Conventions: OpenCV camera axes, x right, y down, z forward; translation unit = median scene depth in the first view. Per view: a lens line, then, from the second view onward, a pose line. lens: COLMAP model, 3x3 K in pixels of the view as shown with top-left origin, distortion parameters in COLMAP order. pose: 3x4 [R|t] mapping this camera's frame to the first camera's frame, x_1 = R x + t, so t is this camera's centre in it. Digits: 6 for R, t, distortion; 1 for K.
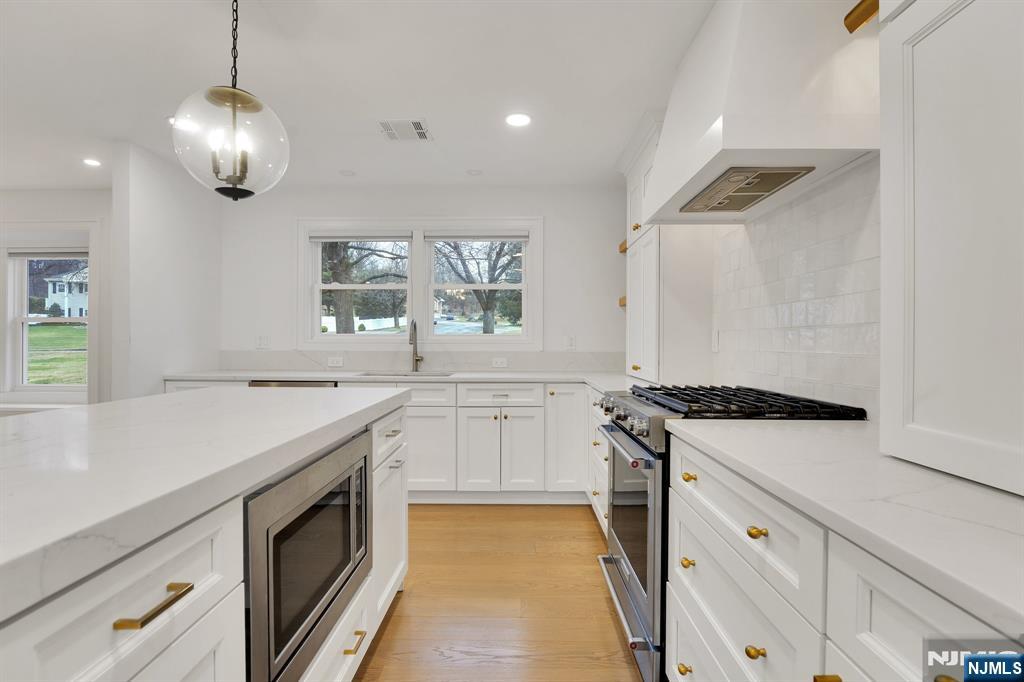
lens RADIAL K [[475.3, 0, 517.3], [0, 475.3, 343.9], [0, 0, 1]] dist [-0.000742, 0.000177]
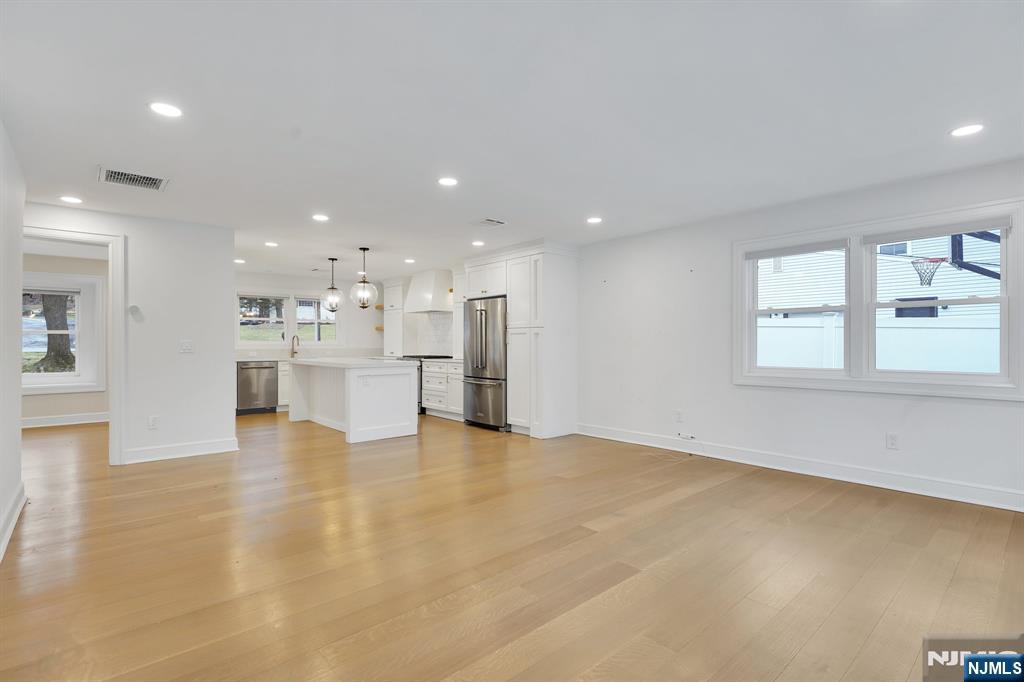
lens RADIAL K [[498.5, 0, 512.0], [0, 498.5, 341.0], [0, 0, 1]] dist [-0.017690, -0.000009]
pose [[0.753482, -0.000744, 0.657468, -1.156882], [0.006548, 0.999958, -0.006374, -0.000393], [-0.657436, 0.009108, 0.753455, -1.733988]]
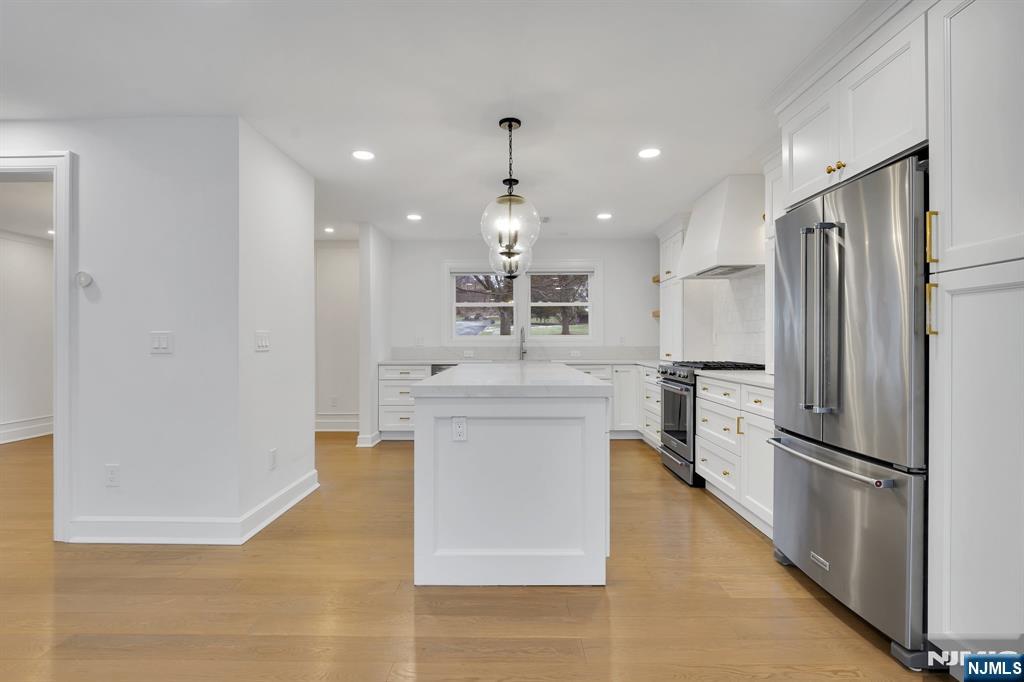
lens RADIAL K [[498.5, 0, 512.0], [0, 498.5, 341.0], [0, 0, 1]] dist [-0.017690, -0.000009]
pose [[0.999965, -0.007619, 0.003481, -0.294342], [0.007635, 0.999960, -0.004605, 0.004608], [-0.003445, 0.004631, 0.999983, -0.724322]]
